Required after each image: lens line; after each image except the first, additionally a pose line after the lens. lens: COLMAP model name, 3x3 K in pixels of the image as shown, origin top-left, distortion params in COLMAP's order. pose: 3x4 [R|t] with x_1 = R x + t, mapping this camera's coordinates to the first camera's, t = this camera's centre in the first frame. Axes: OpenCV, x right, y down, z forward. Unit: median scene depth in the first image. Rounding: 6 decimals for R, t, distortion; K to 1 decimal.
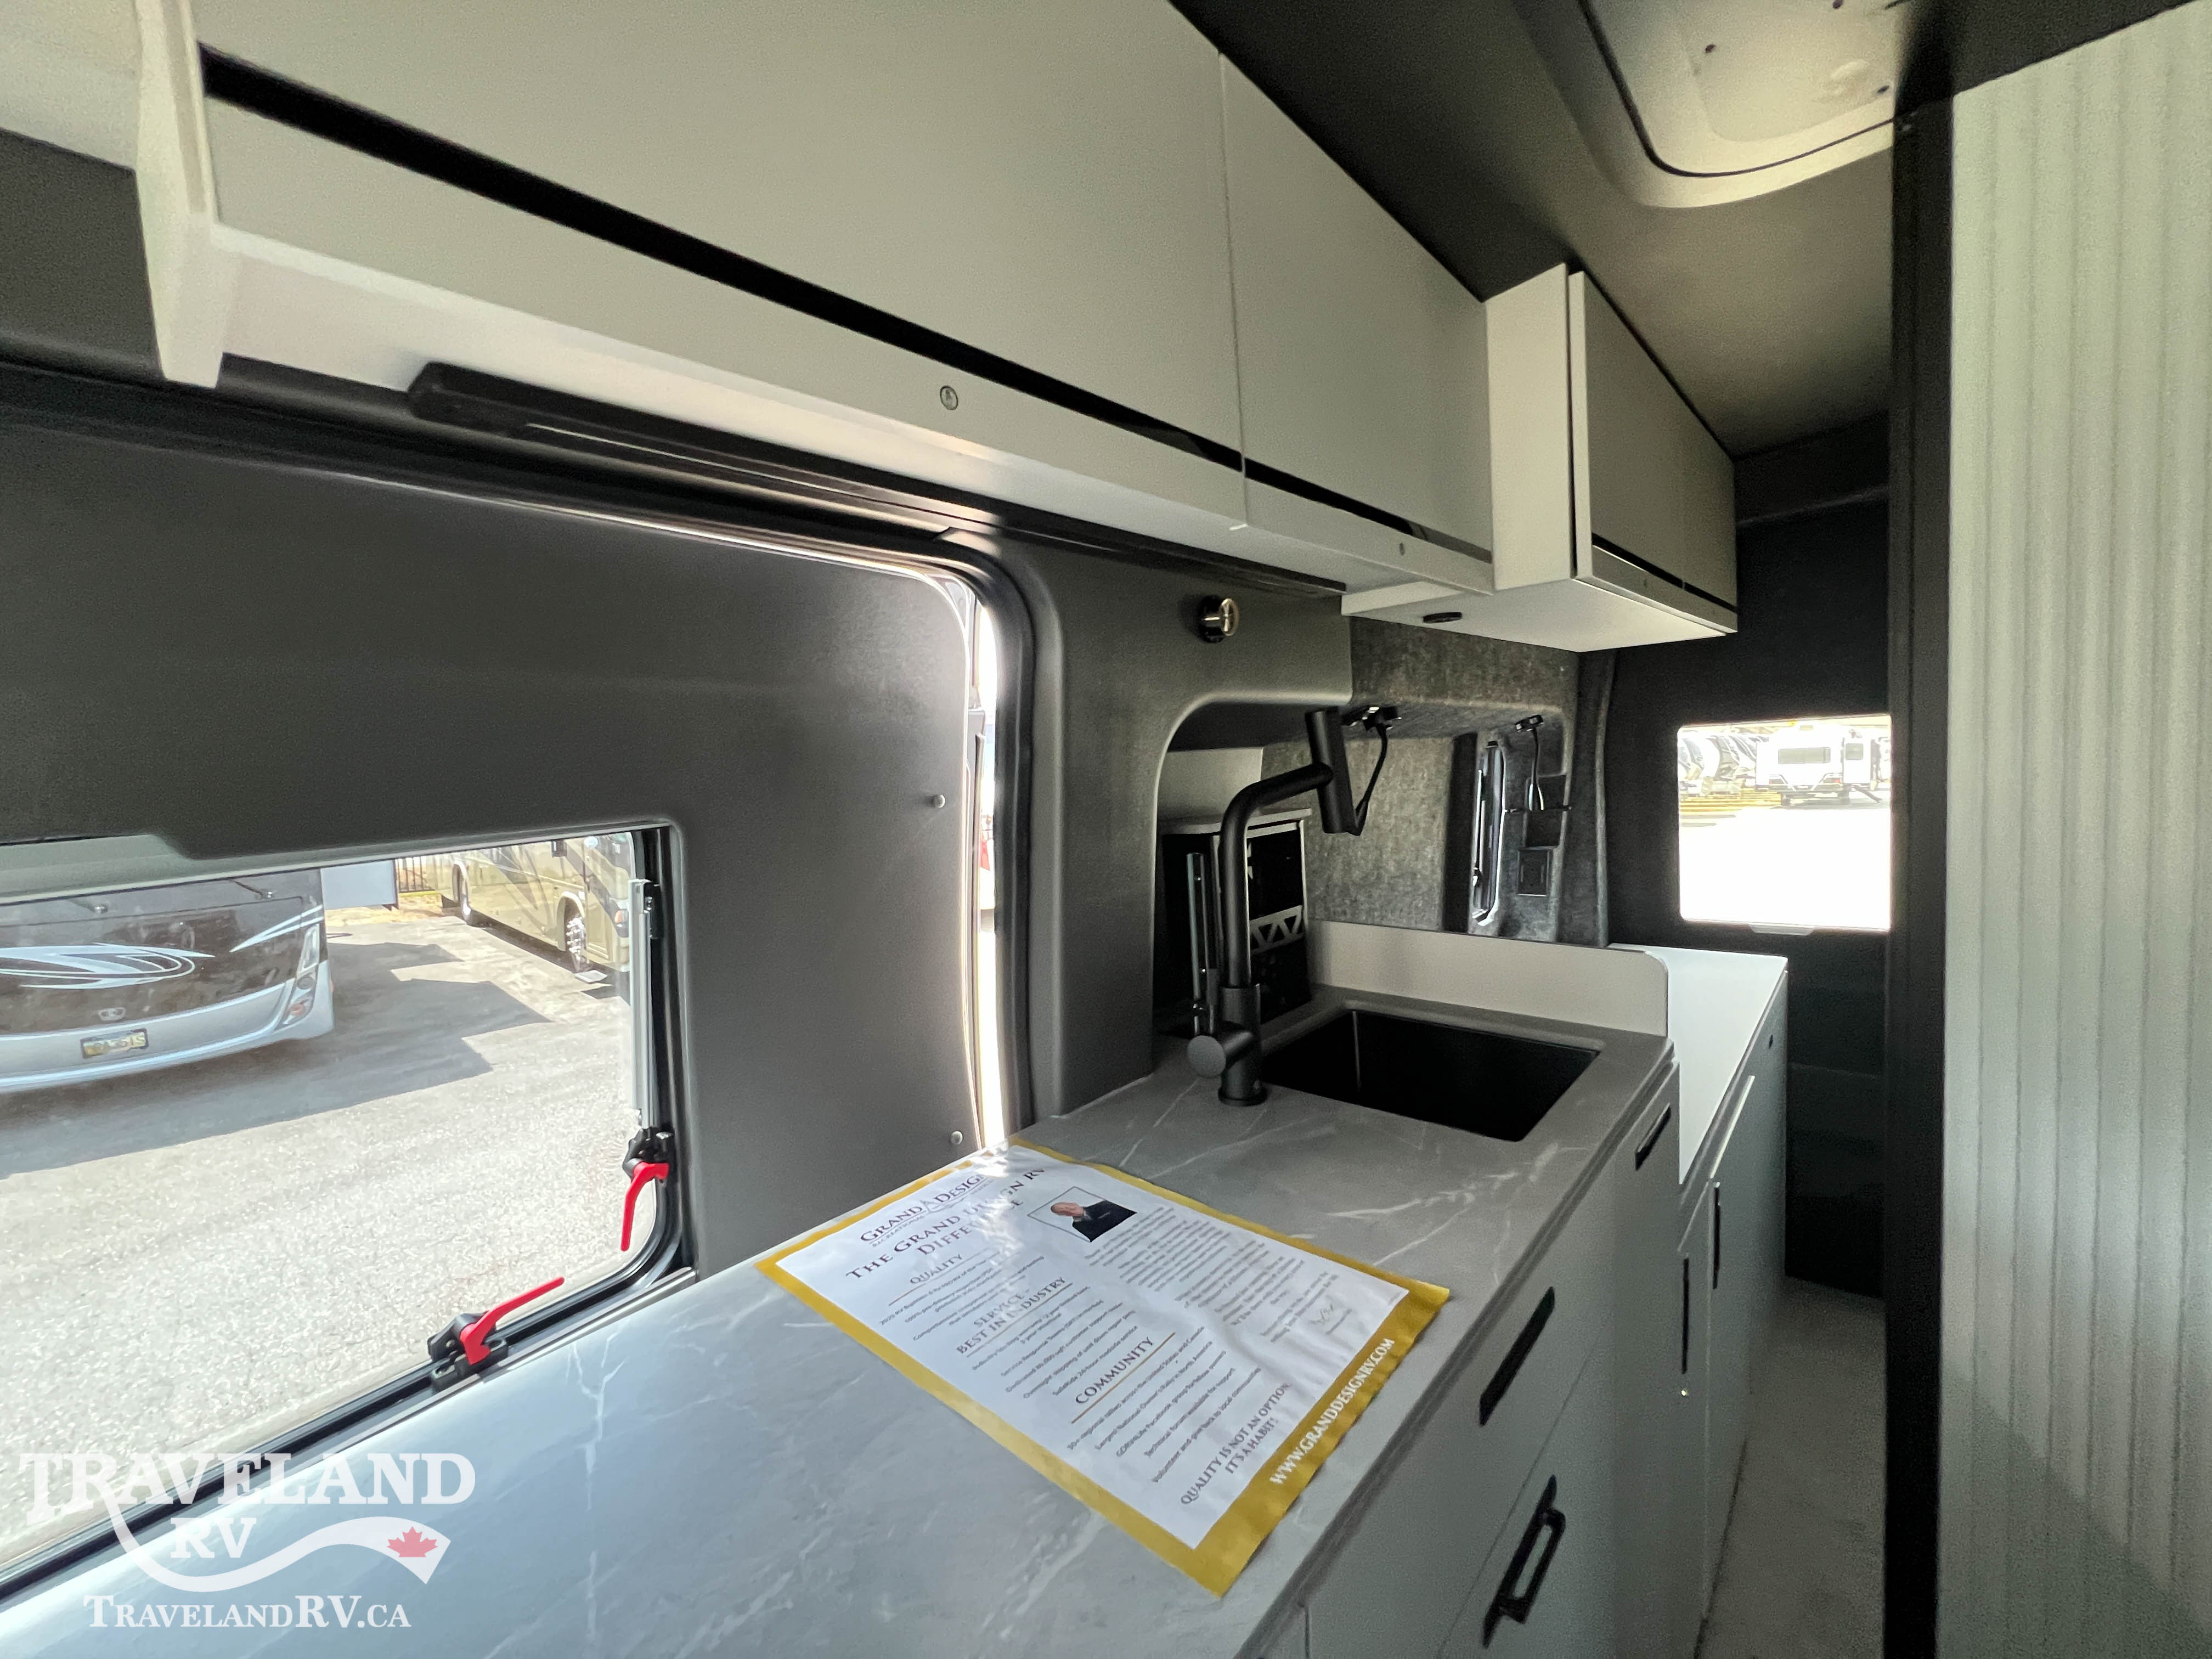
lens RADIAL K [[885.6, 0, 1107.3], [0, 885.6, 825.1], [0, 0, 1]] dist [-0.002481, 0.001140]
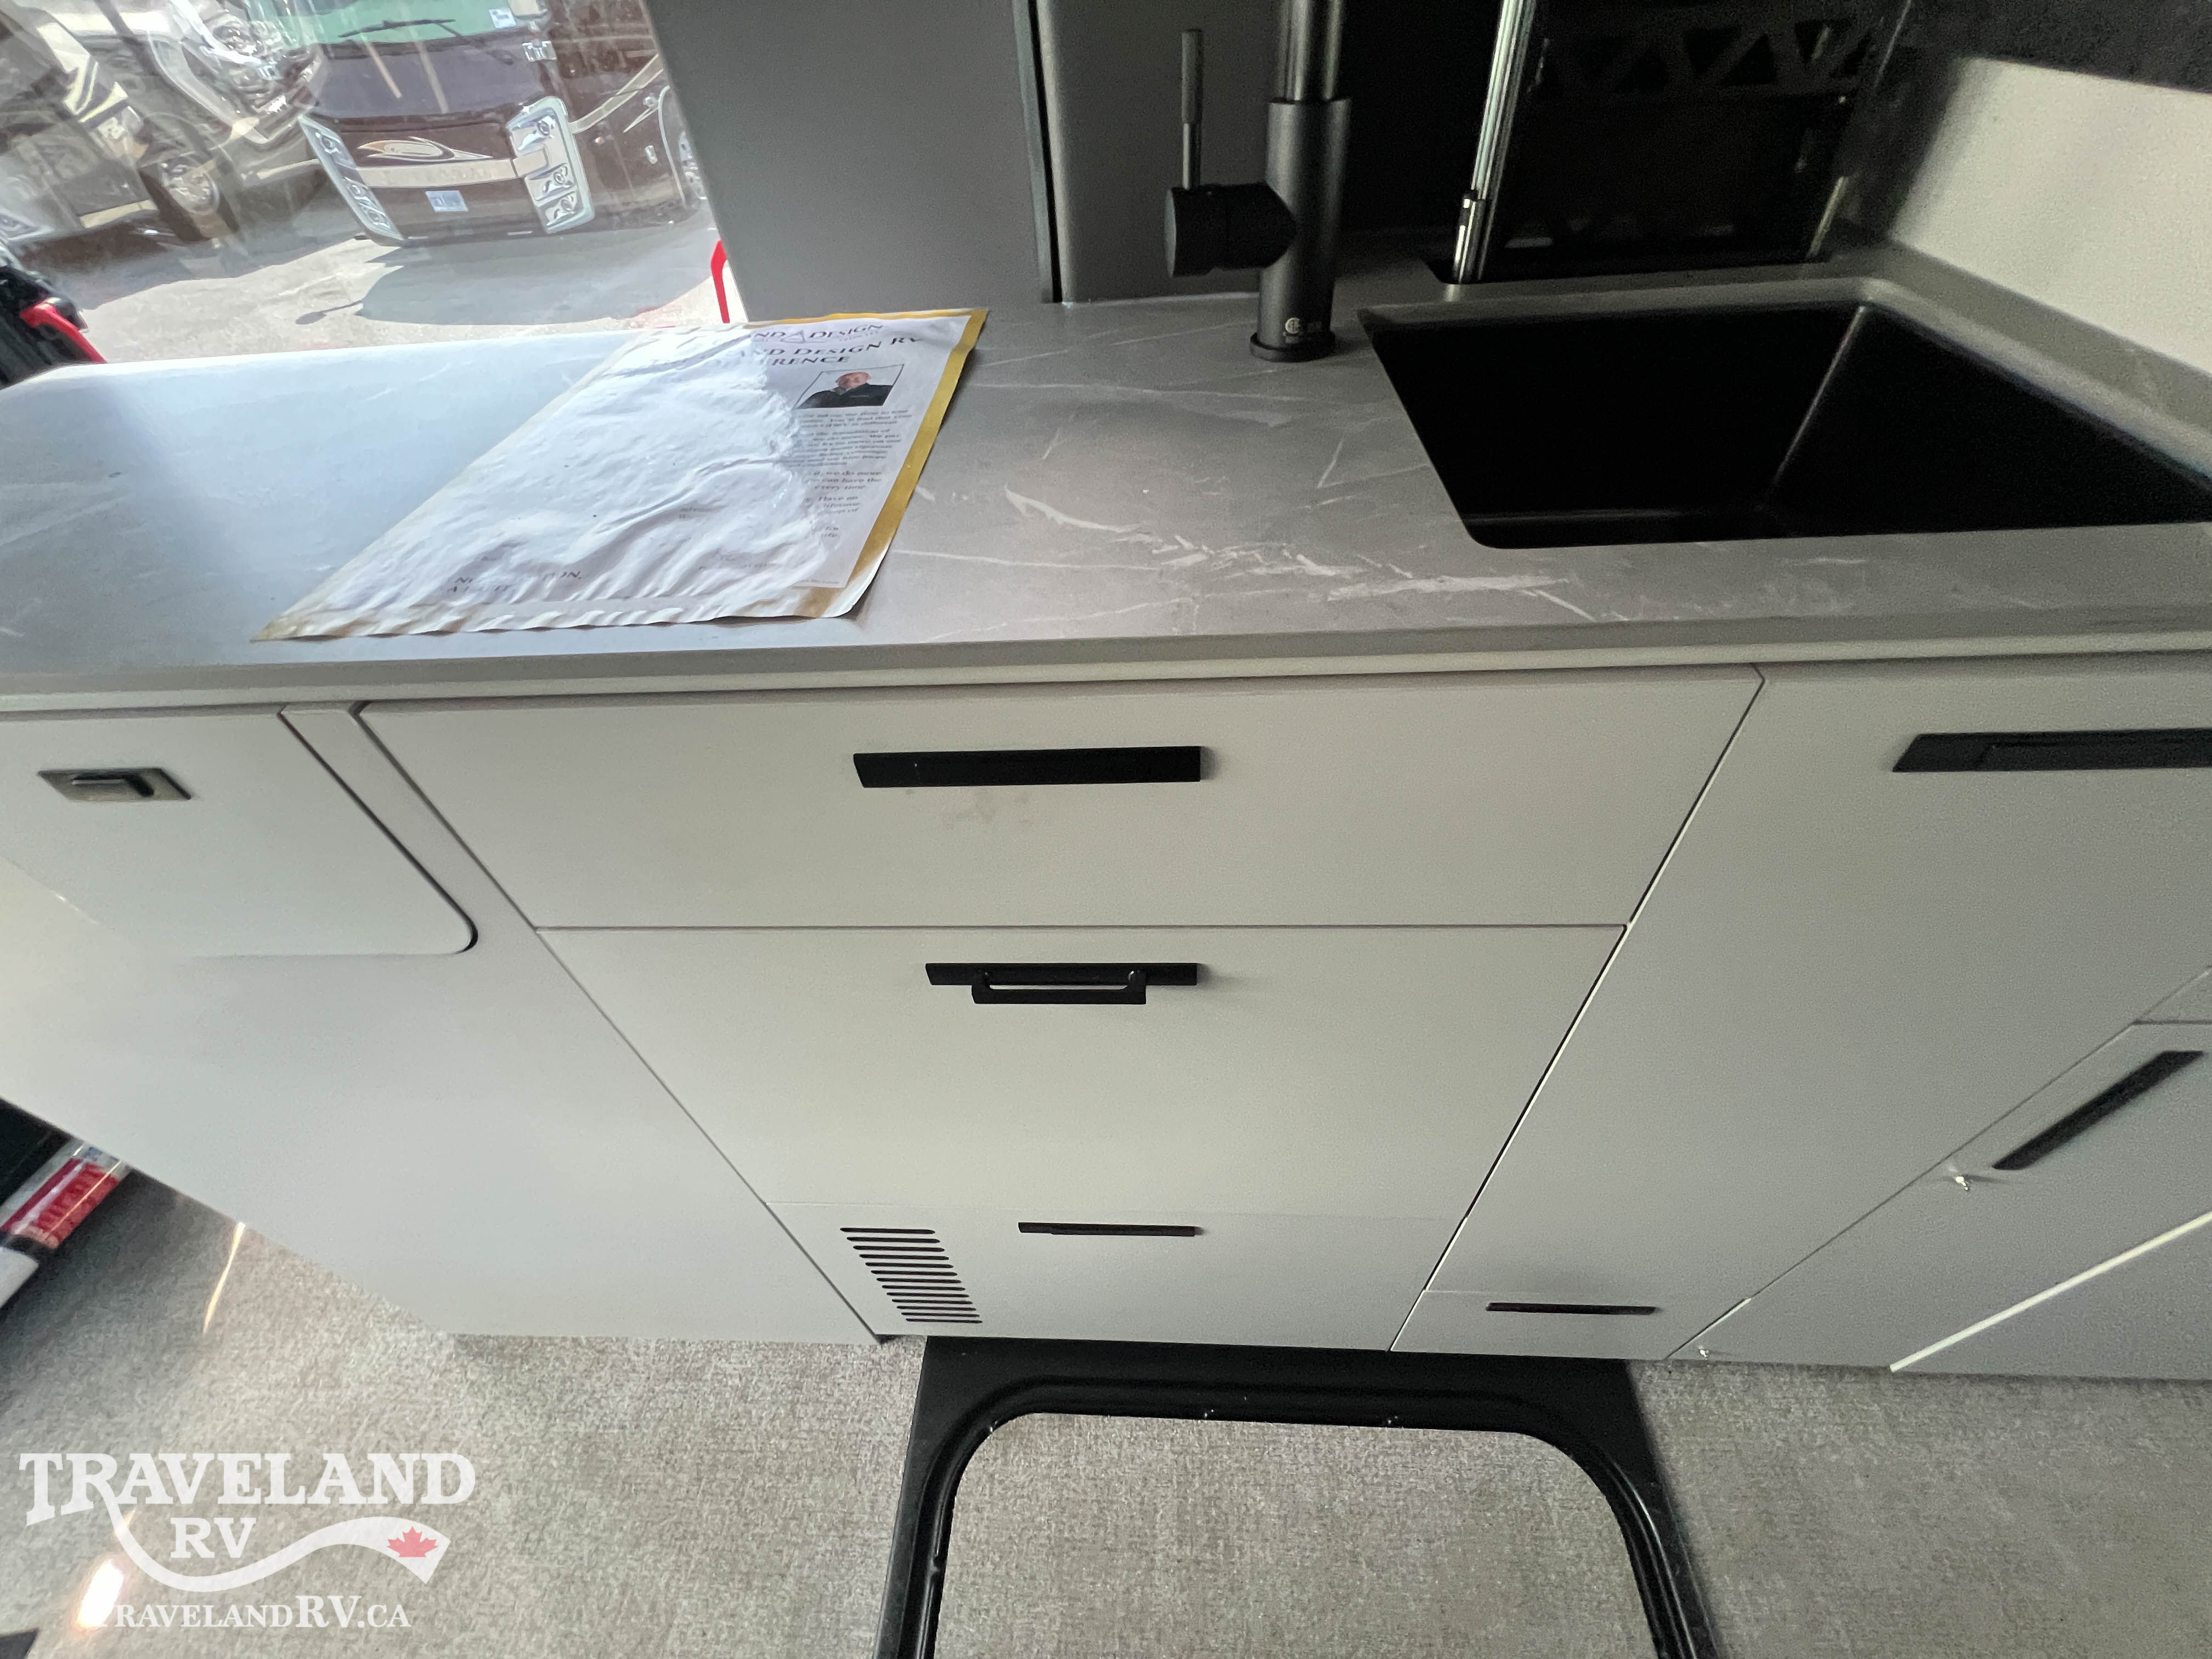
lens RADIAL K [[885.6, 0, 1114.0], [0, 885.6, 817.1], [0, 0, 1]] dist [-0.002481, 0.001140]
pose [[0.635865, 0.545198, -0.546292, 0.504558], [-0.024595, 0.721769, 0.691696, 0.112064], [0.771409, -0.426389, 0.472357, 0.436234]]
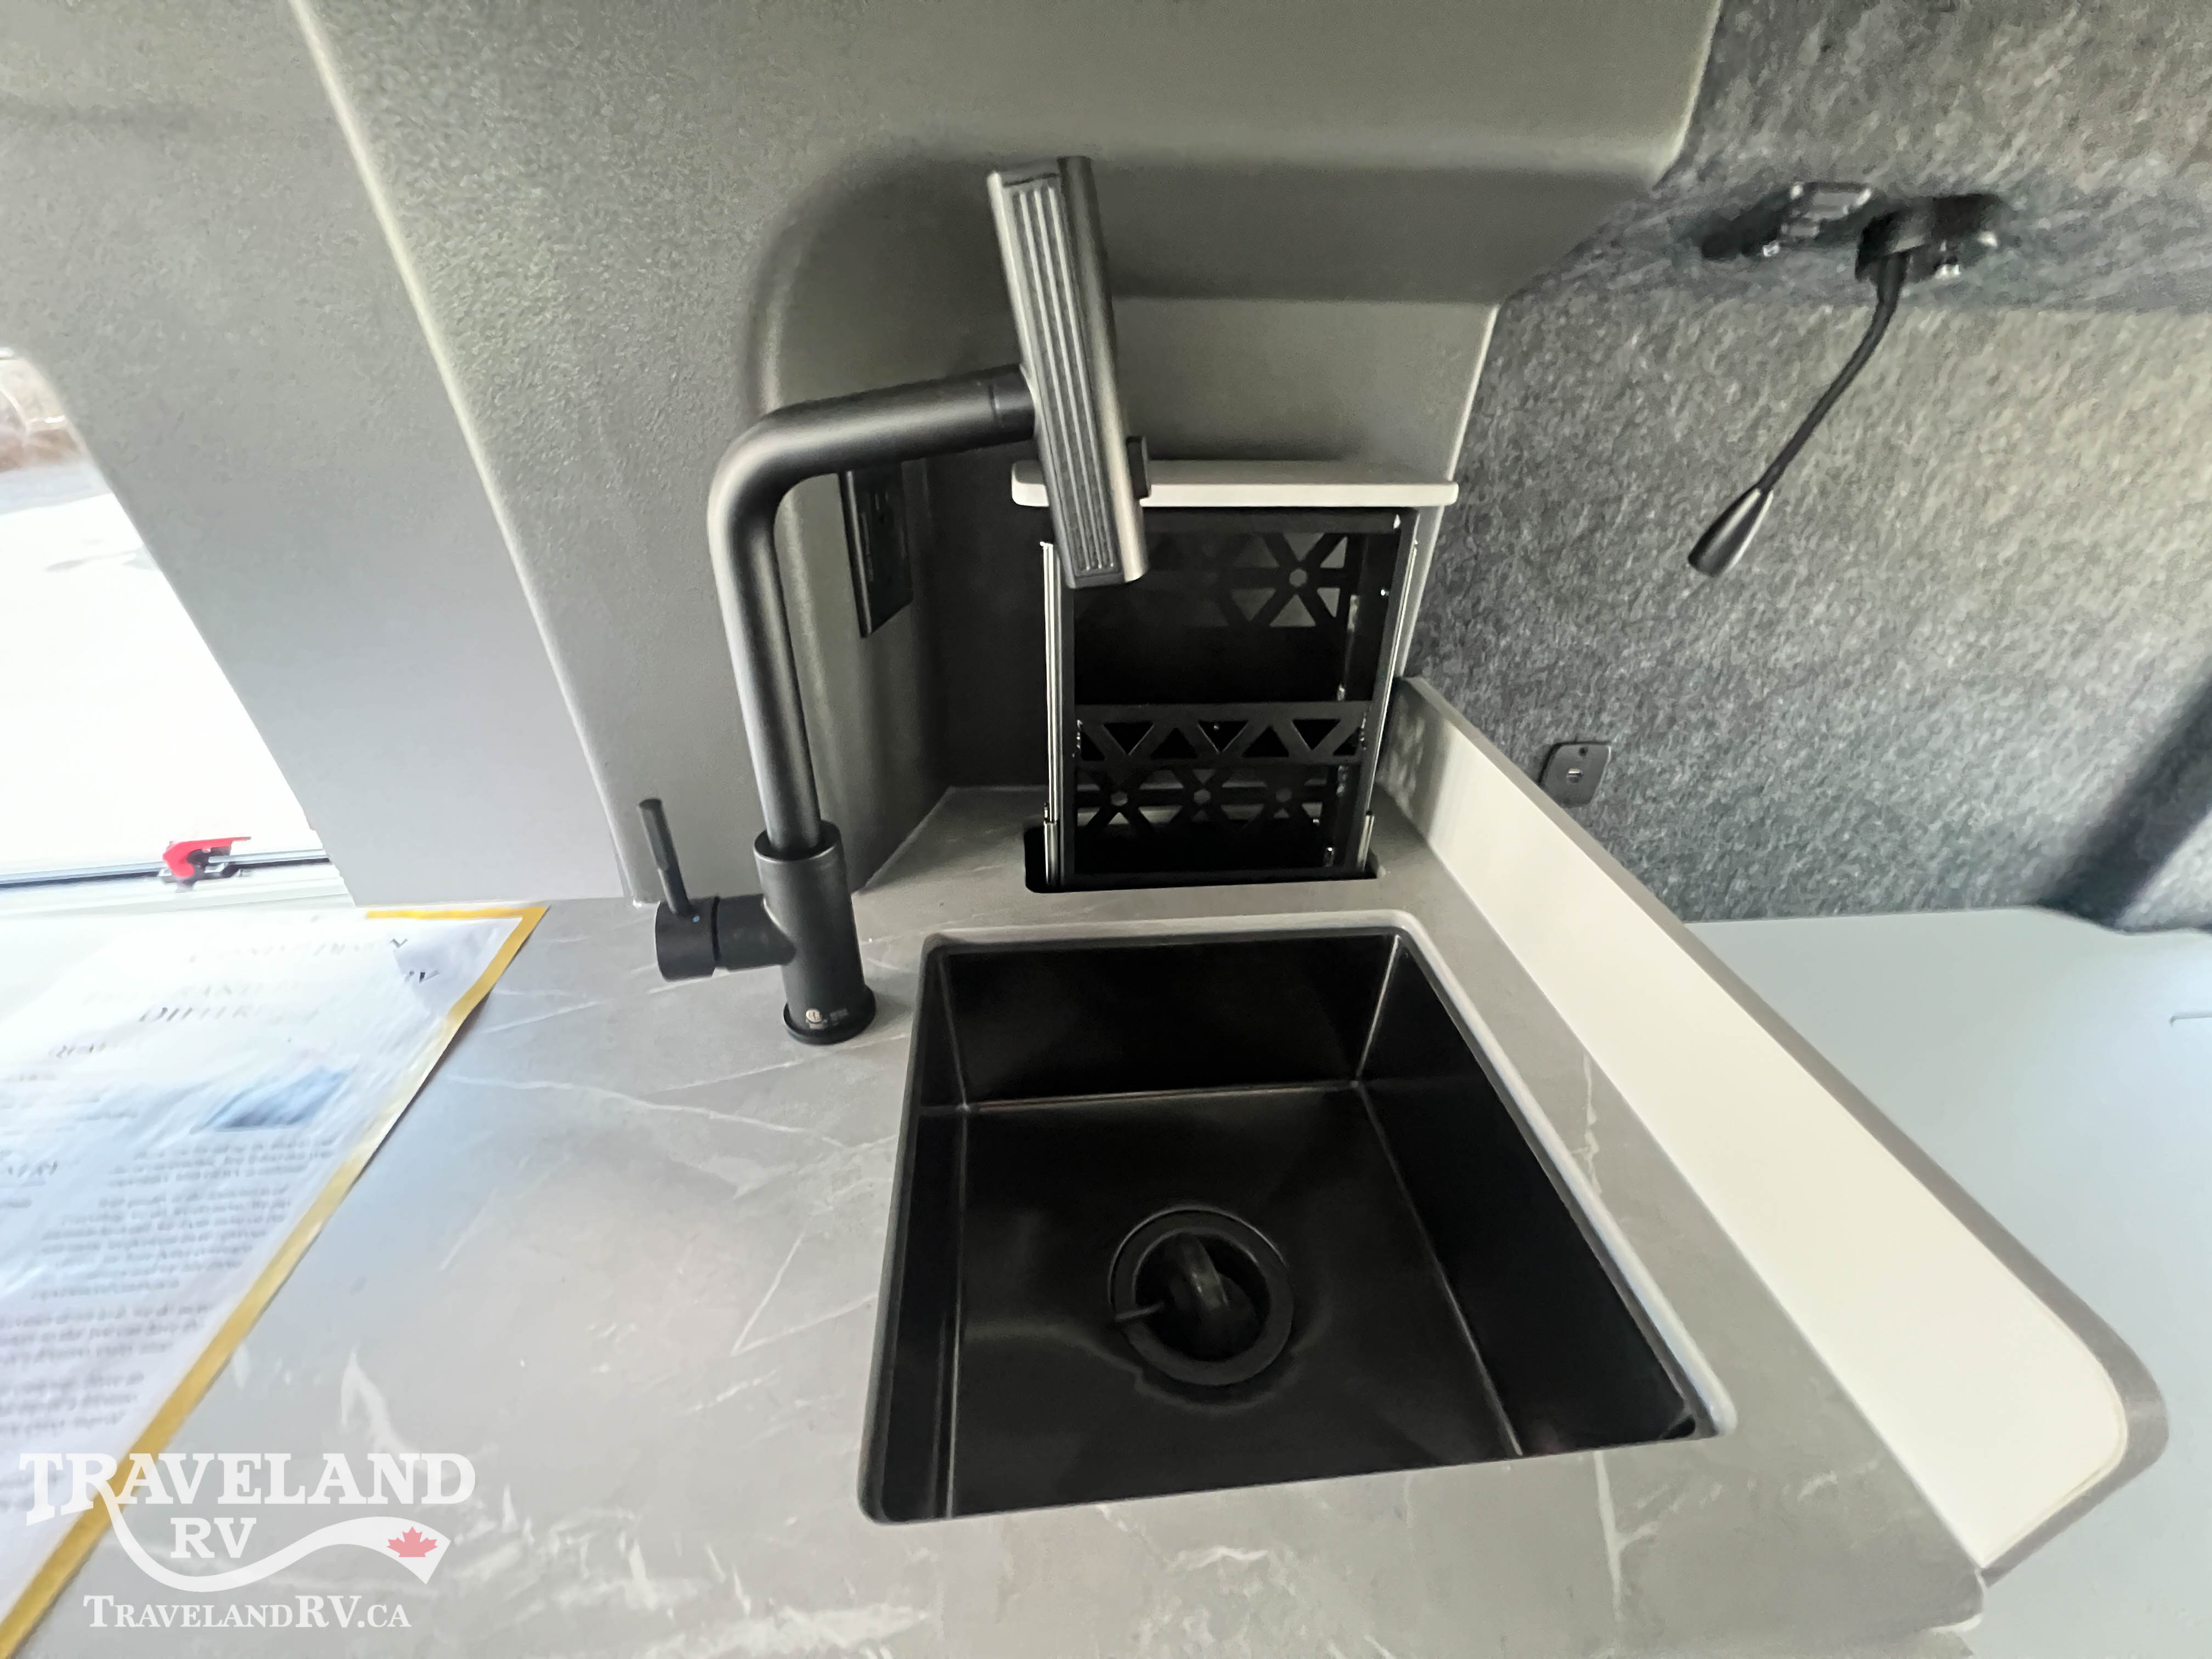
lens RADIAL K [[883.4, 0, 1103.5], [0, 883.4, 825.5], [0, 0, 1]] dist [-0.005360, 0.000202]
pose [[0.733952, 0.400636, -0.548458, 0.475930], [-0.105504, 0.864951, 0.490640, -0.079075], [0.670957, -0.302241, 0.677101, 0.682873]]
